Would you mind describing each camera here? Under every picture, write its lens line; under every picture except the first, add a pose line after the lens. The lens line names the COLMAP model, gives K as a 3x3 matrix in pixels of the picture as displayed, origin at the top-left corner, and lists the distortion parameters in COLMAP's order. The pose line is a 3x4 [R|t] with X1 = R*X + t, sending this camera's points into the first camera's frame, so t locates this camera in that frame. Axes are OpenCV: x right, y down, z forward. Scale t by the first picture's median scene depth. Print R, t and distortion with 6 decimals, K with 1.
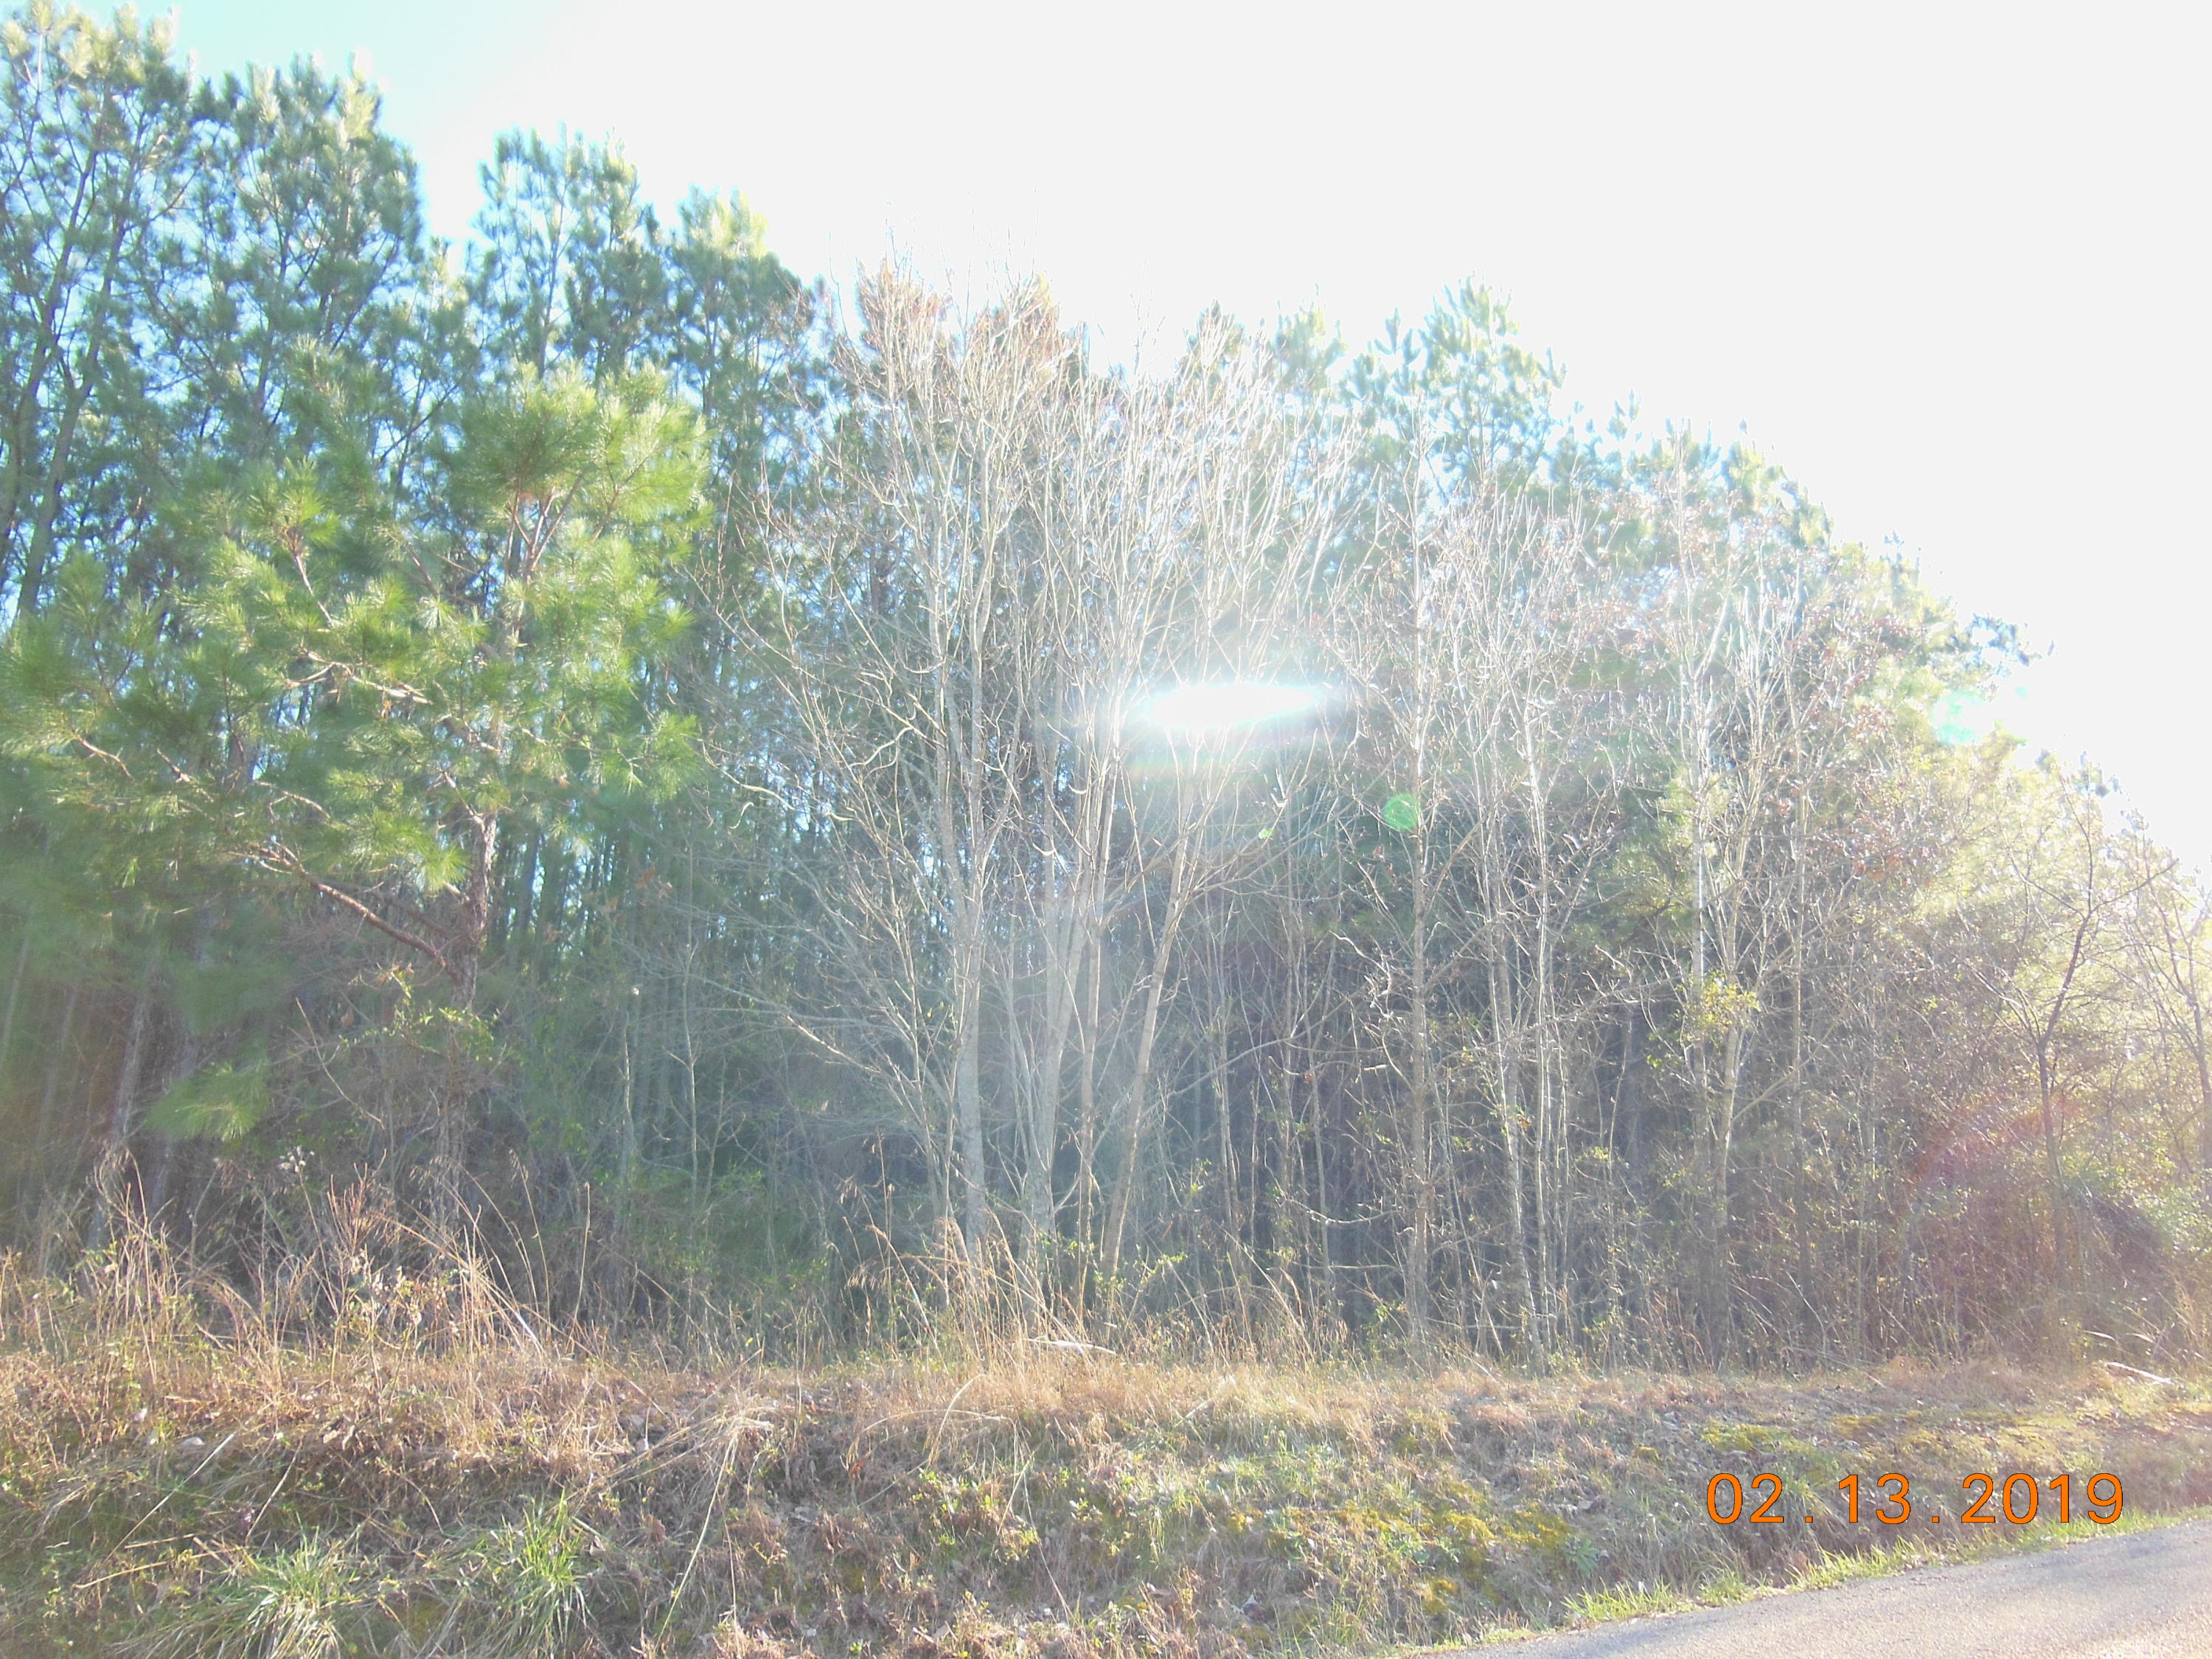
lens RADIAL K [[1628.4, 0, 1102.3], [0, 1628.4, 858.7], [0, 0, 1]] dist [-0.019750, 0.108399]
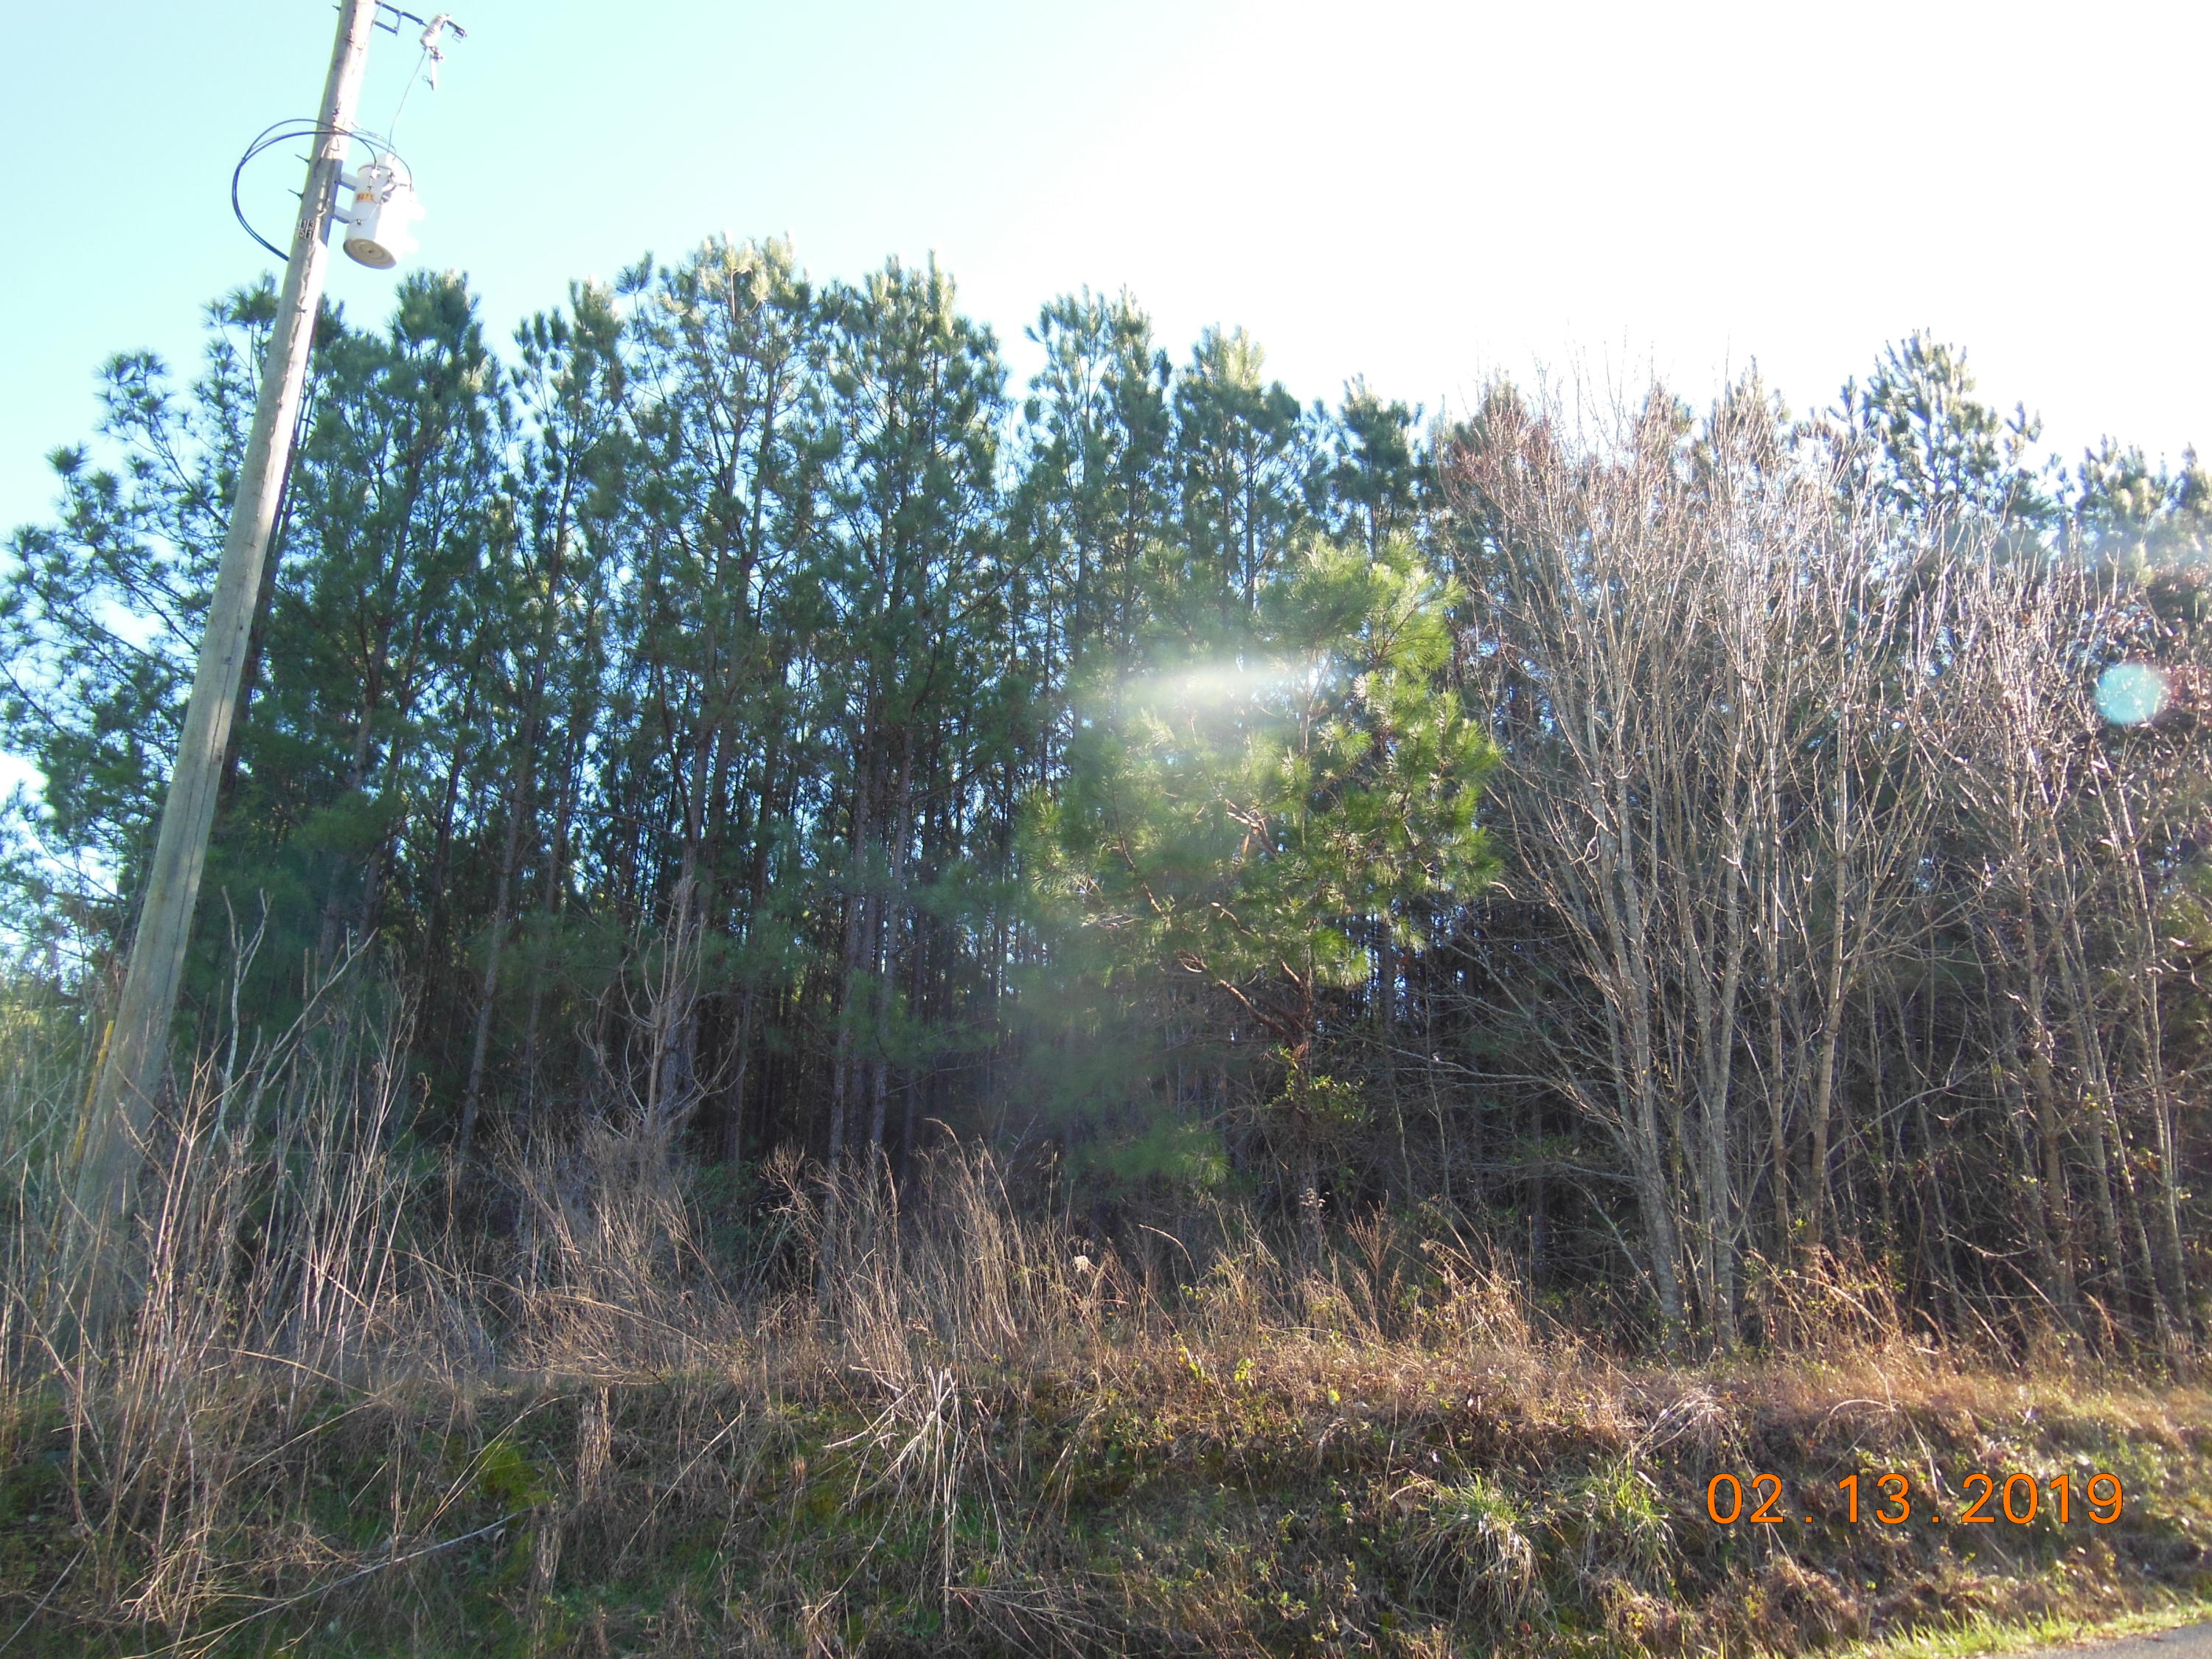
lens RADIAL K [[1628.4, 0, 1102.3], [0, 1628.4, 858.7], [0, 0, 1]] dist [-0.019750, 0.108399]
pose [[0.988447, -0.034566, -0.147572, -0.357176], [0.031394, 0.999224, -0.023771, -0.047243], [0.148279, 0.018863, 0.988766, -0.243559]]
